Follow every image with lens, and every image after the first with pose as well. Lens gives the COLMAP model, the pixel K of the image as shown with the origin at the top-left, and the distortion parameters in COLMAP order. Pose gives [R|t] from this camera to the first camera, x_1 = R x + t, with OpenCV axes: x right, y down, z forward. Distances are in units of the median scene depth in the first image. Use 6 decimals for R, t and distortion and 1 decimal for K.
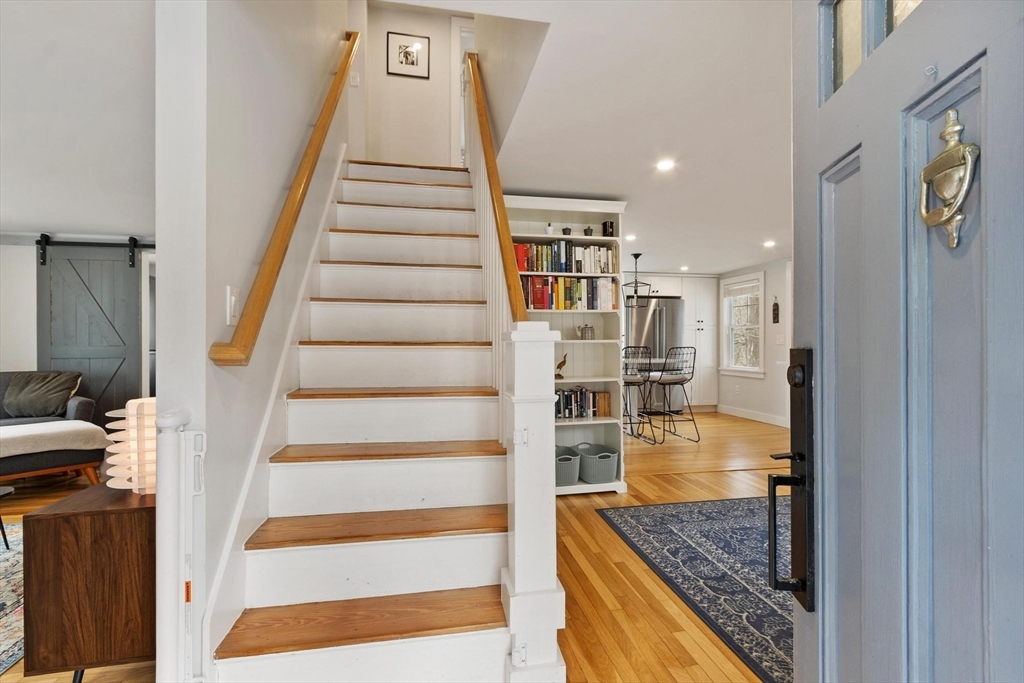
lens RADIAL K [[456.5, 0, 512.5], [0, 456.5, 342.4], [0, 0, 1]] dist [-0.001157, -0.000118]
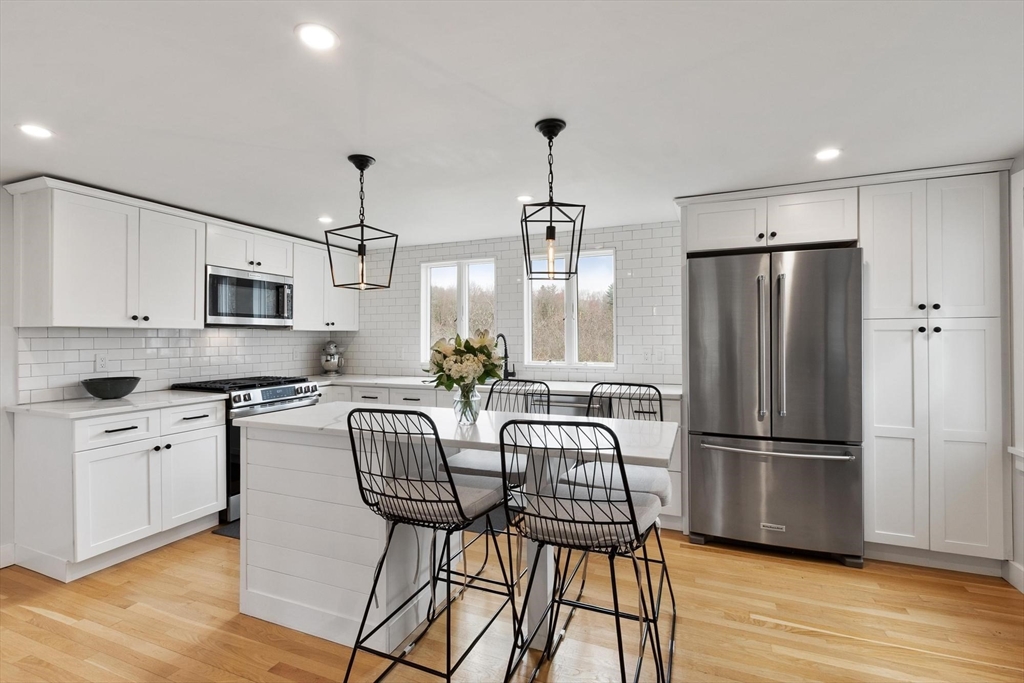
lens RADIAL K [[456.5, 0, 512.0], [0, 456.5, 337.3], [0, 0, 1]] dist [-0.001157, -0.000118]
pose [[0.835268, -0.006153, -0.549809, 0.338325], [0.005163, 0.999981, -0.003348, -0.023405], [0.549819, -0.000042, 0.835284, 0.542016]]
